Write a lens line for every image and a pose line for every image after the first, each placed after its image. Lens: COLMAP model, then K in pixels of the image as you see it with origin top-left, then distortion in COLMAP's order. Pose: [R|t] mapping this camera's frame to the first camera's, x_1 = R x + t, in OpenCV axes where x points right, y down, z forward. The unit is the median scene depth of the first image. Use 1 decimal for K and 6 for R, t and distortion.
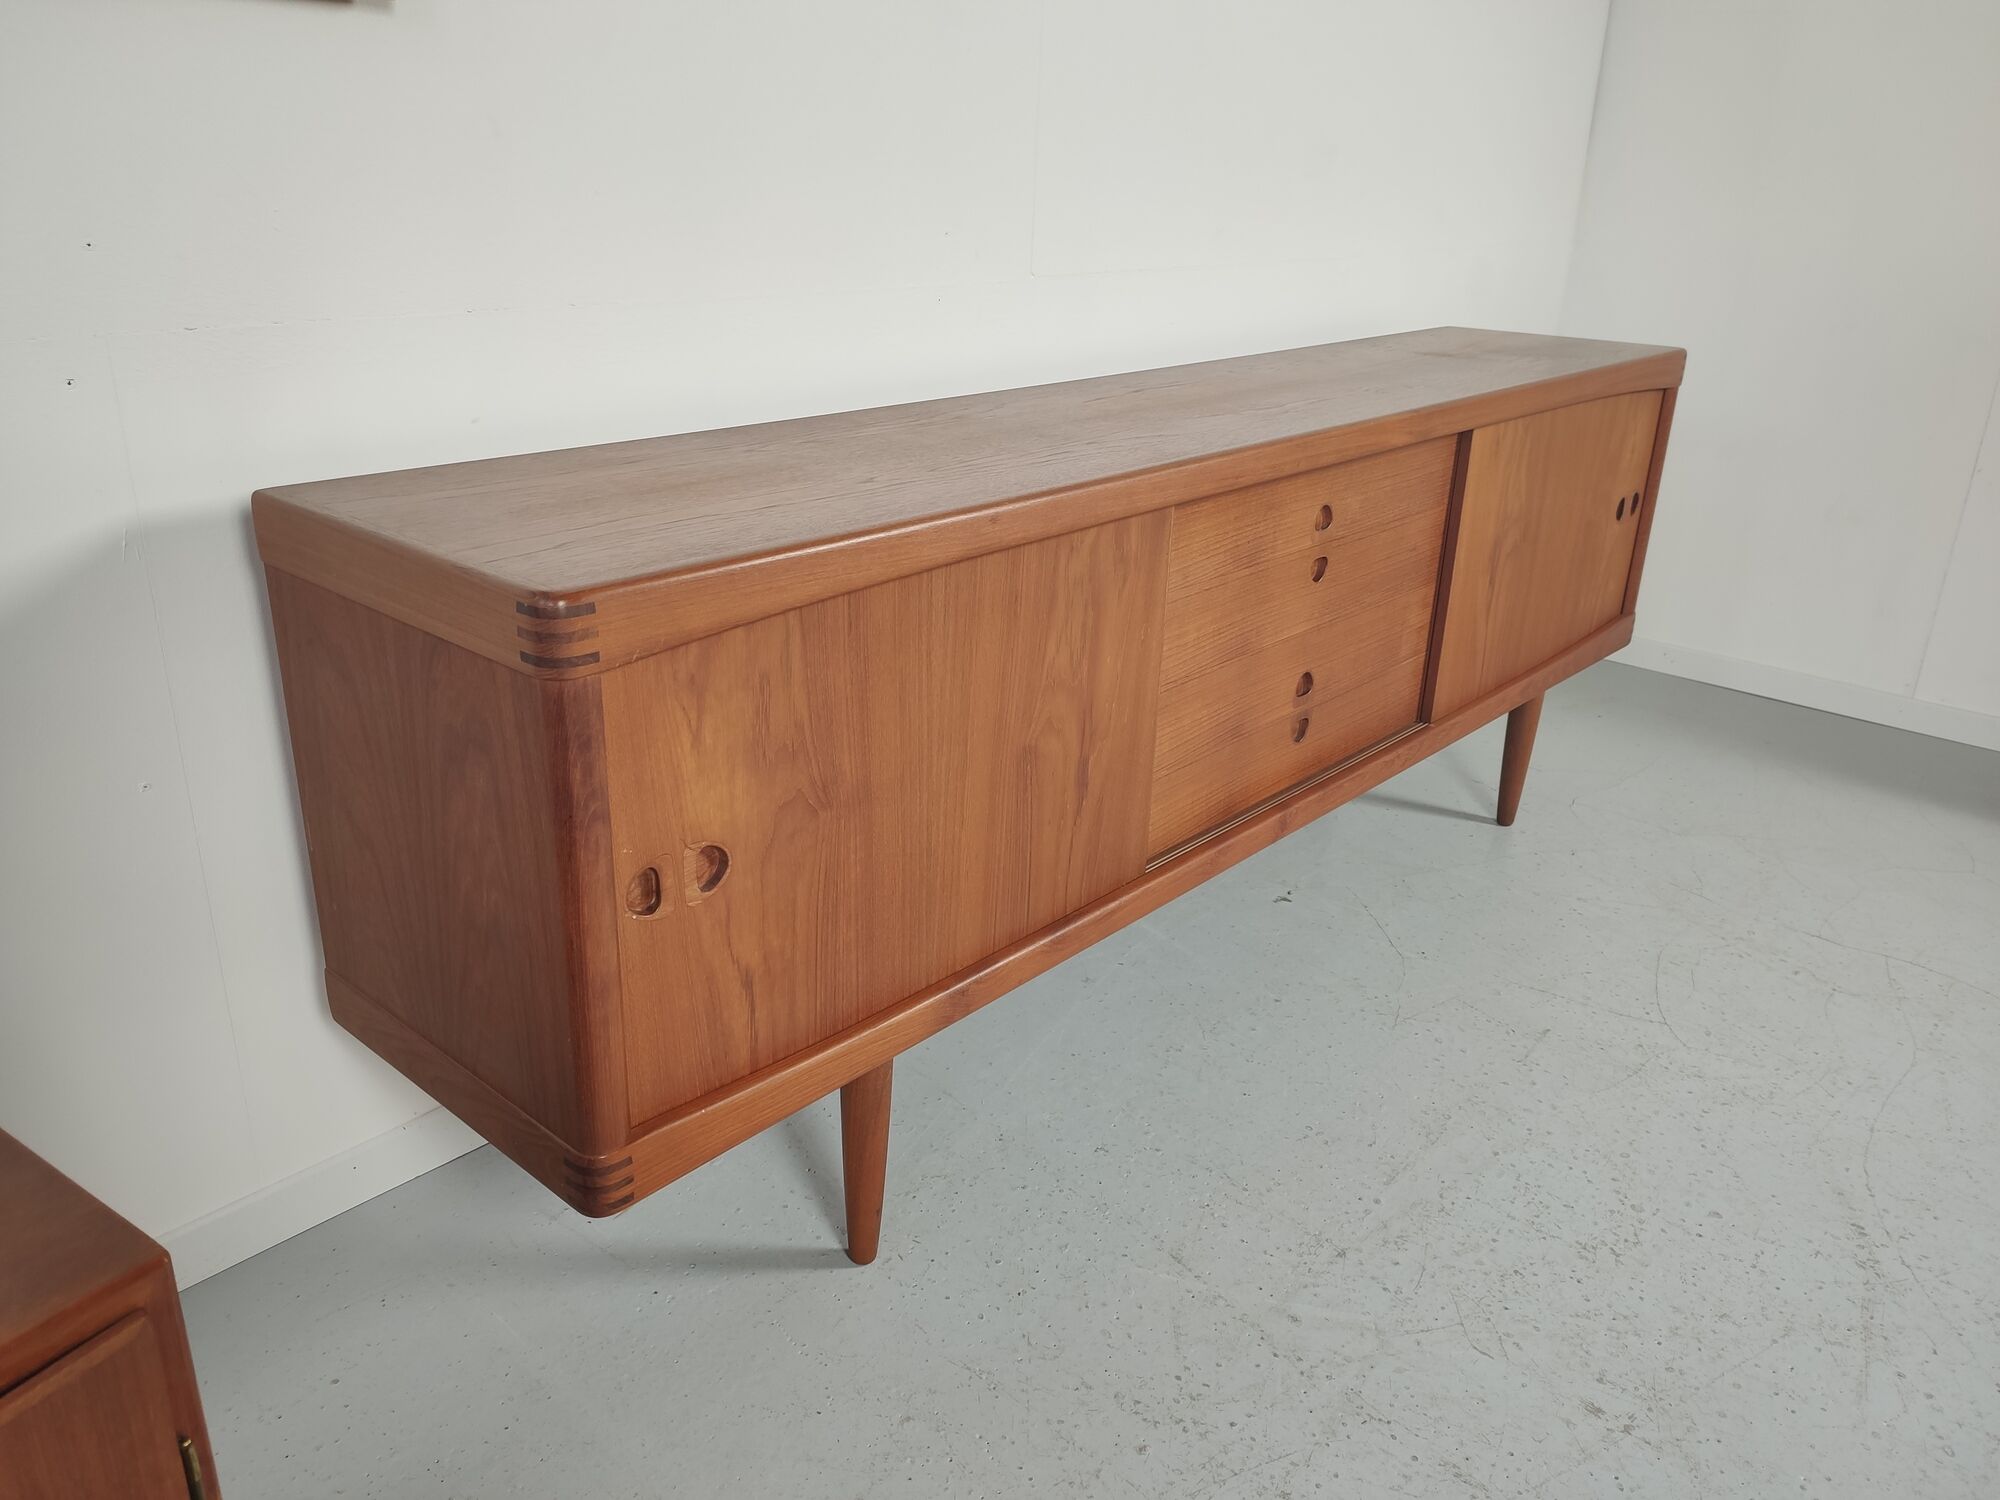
lens RADIAL K [[1506.7, 0, 992.2], [0, 1506.7, 761.4], [0, 0, 1]] dist [0.088649, -0.142321]
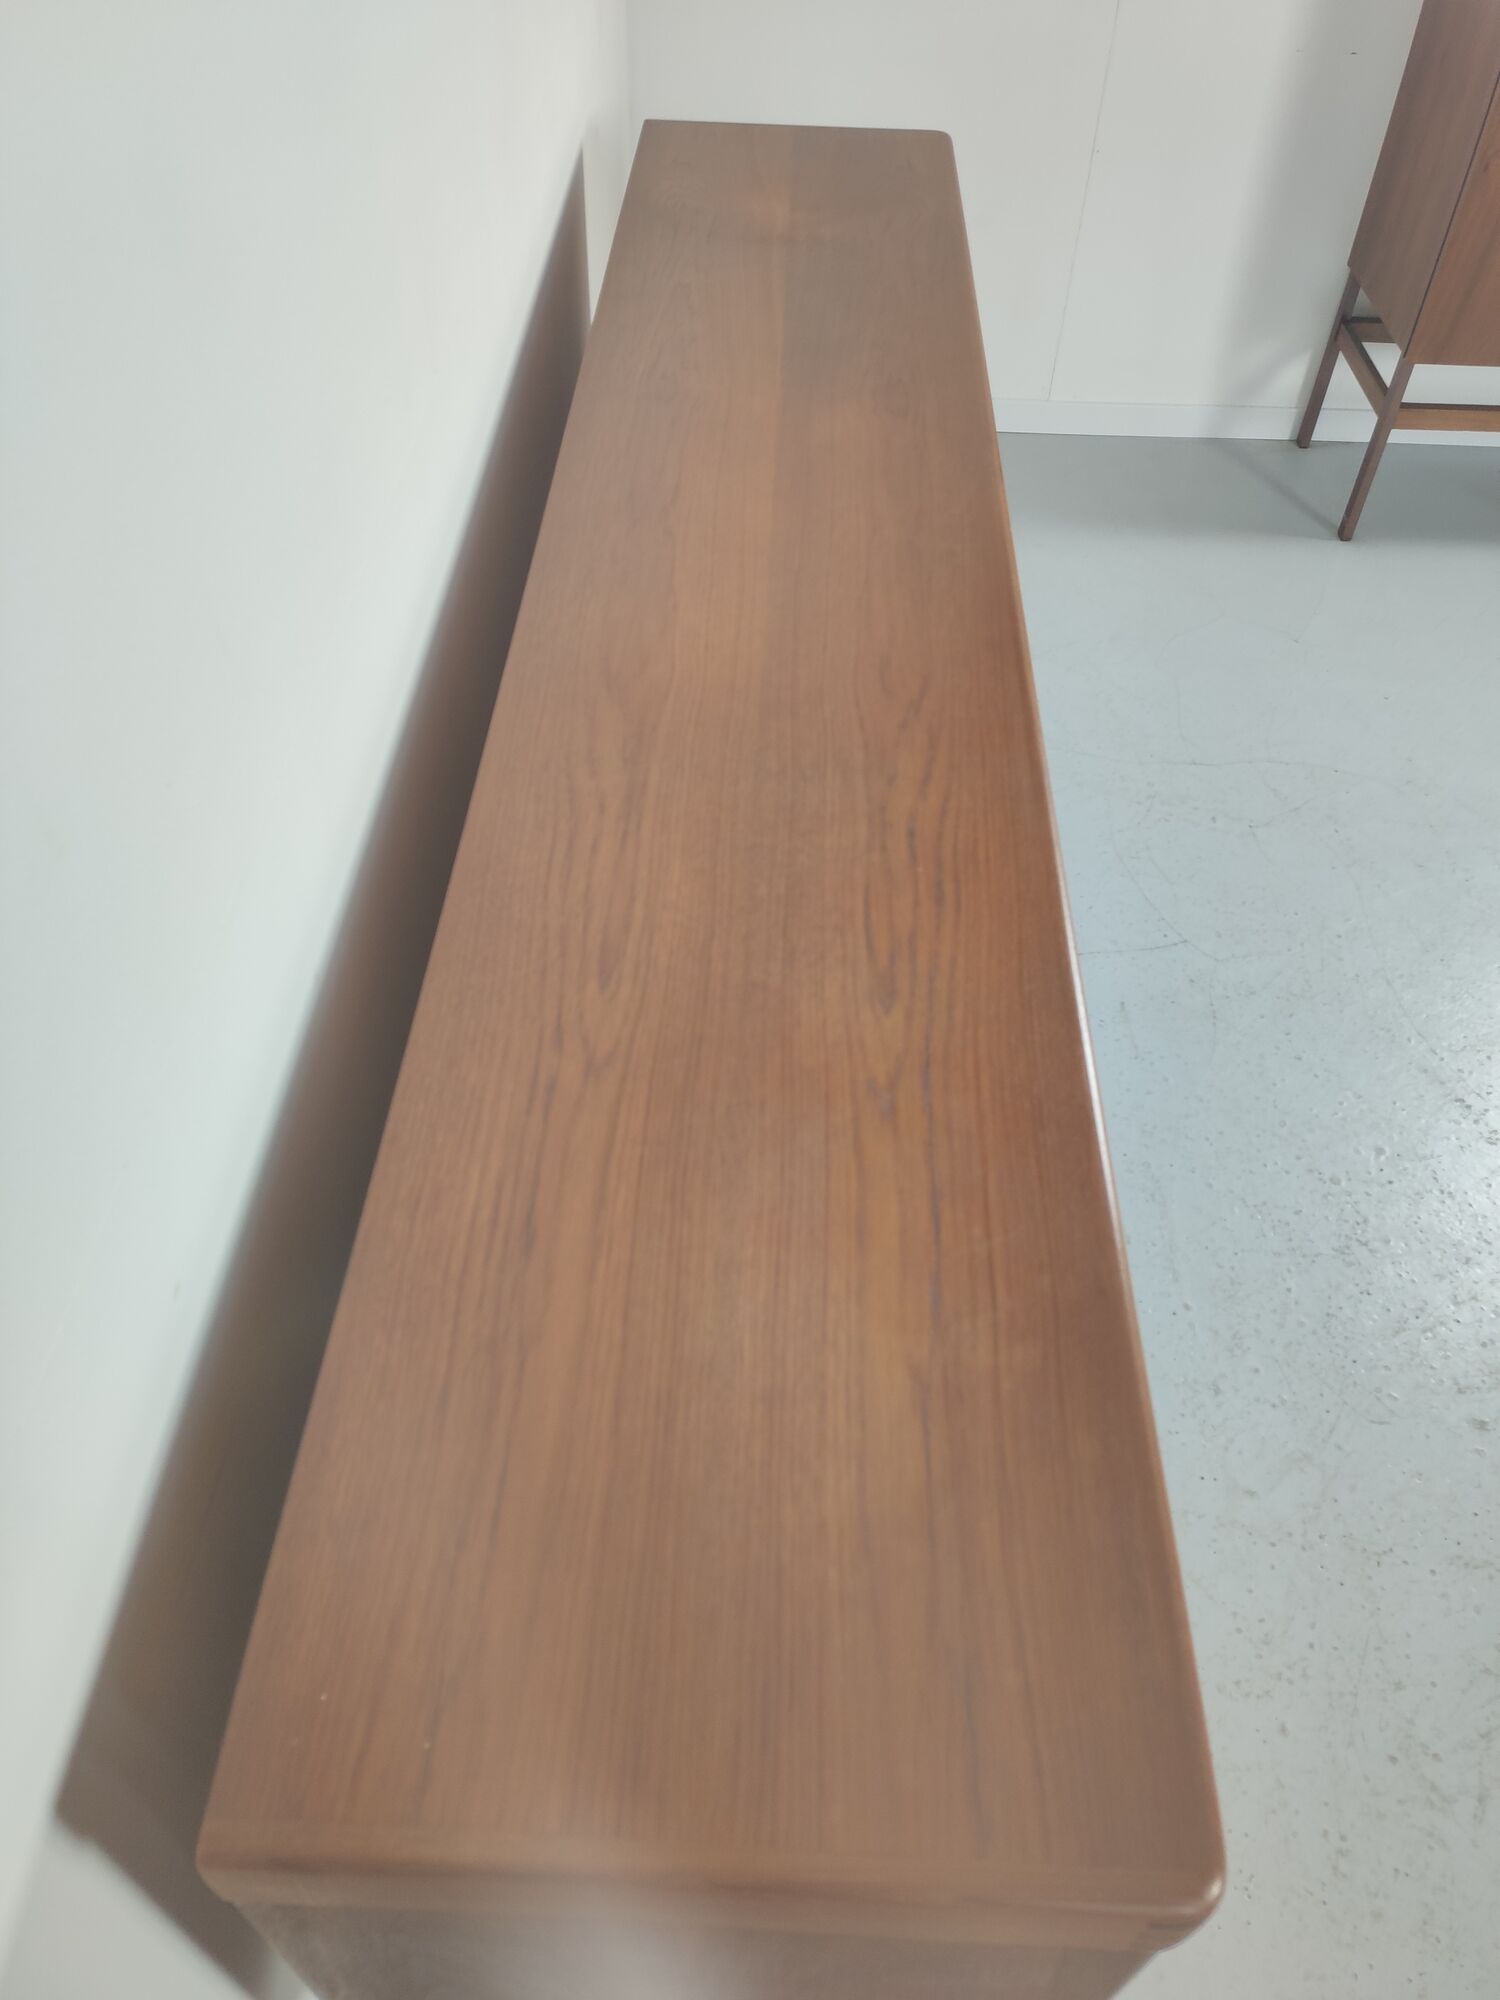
lens RADIAL K [[1506.7, 0, 756.2], [0, 1506.7, 1007.6], [0, 0, 1]] dist [0.088649, -0.142321]
pose [[0.768138, -0.472580, 0.432010, -0.360566], [0.238416, 0.837303, 0.492018, -0.514275], [-0.594241, -0.274940, 0.755835, 0.498836]]
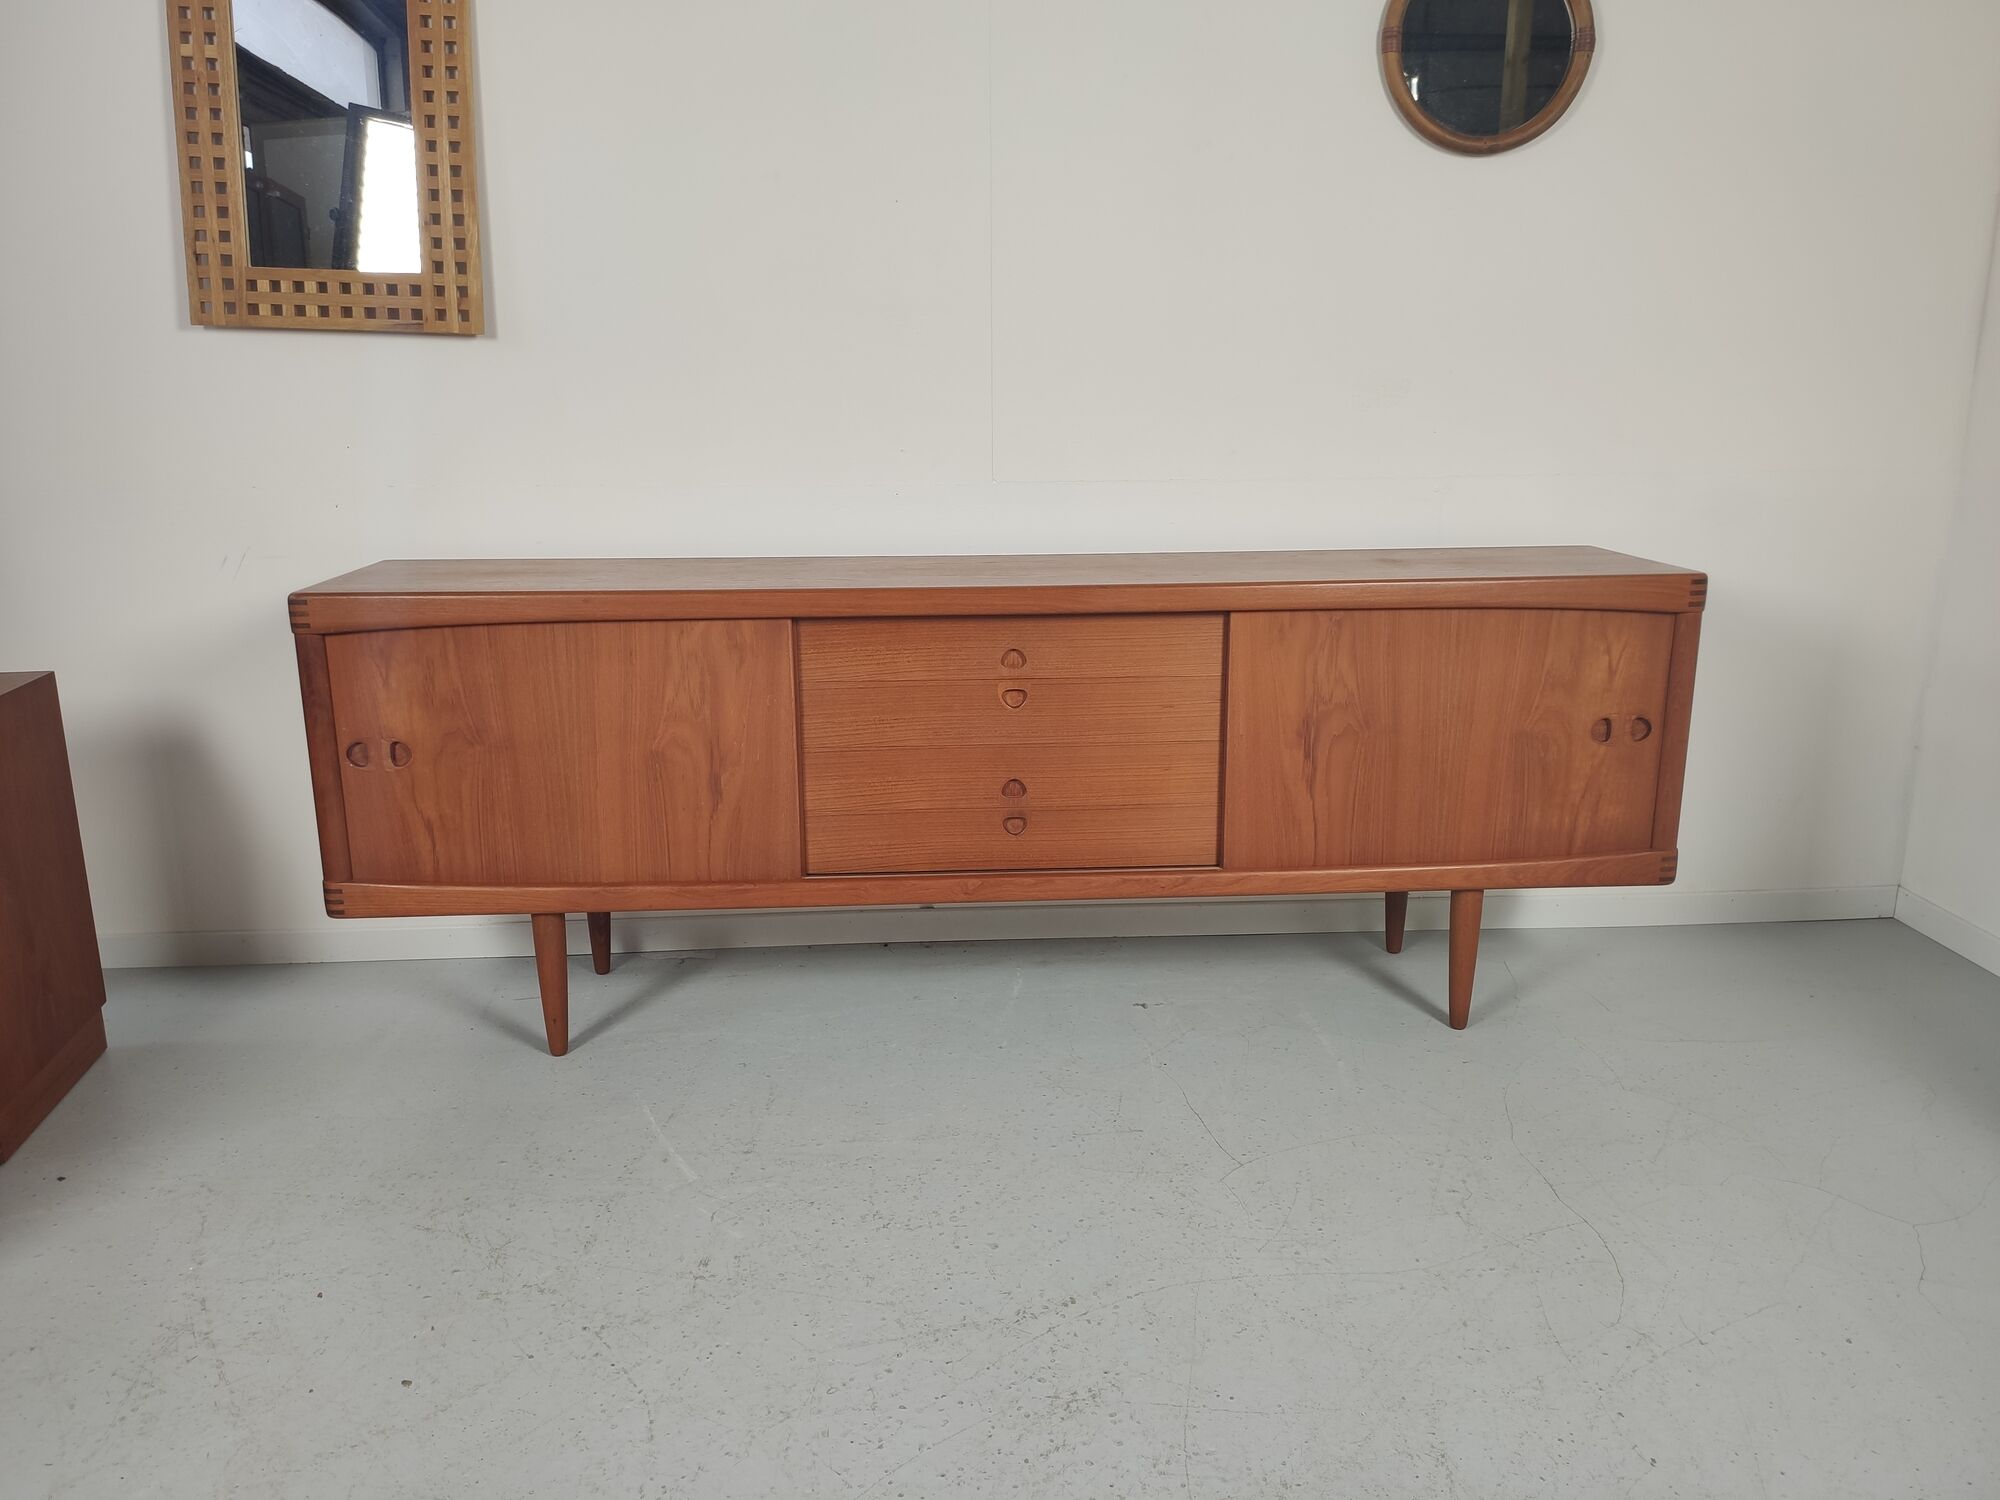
lens RADIAL K [[1506.7, 0, 992.2], [0, 1506.7, 761.4], [0, 0, 1]] dist [0.088649, -0.142321]
pose [[0.711485, 0.132956, -0.690009, 1.374540], [-0.241892, 0.968266, -0.062849, 0.014553], [0.659755, 0.211624, 0.721067, 0.074780]]
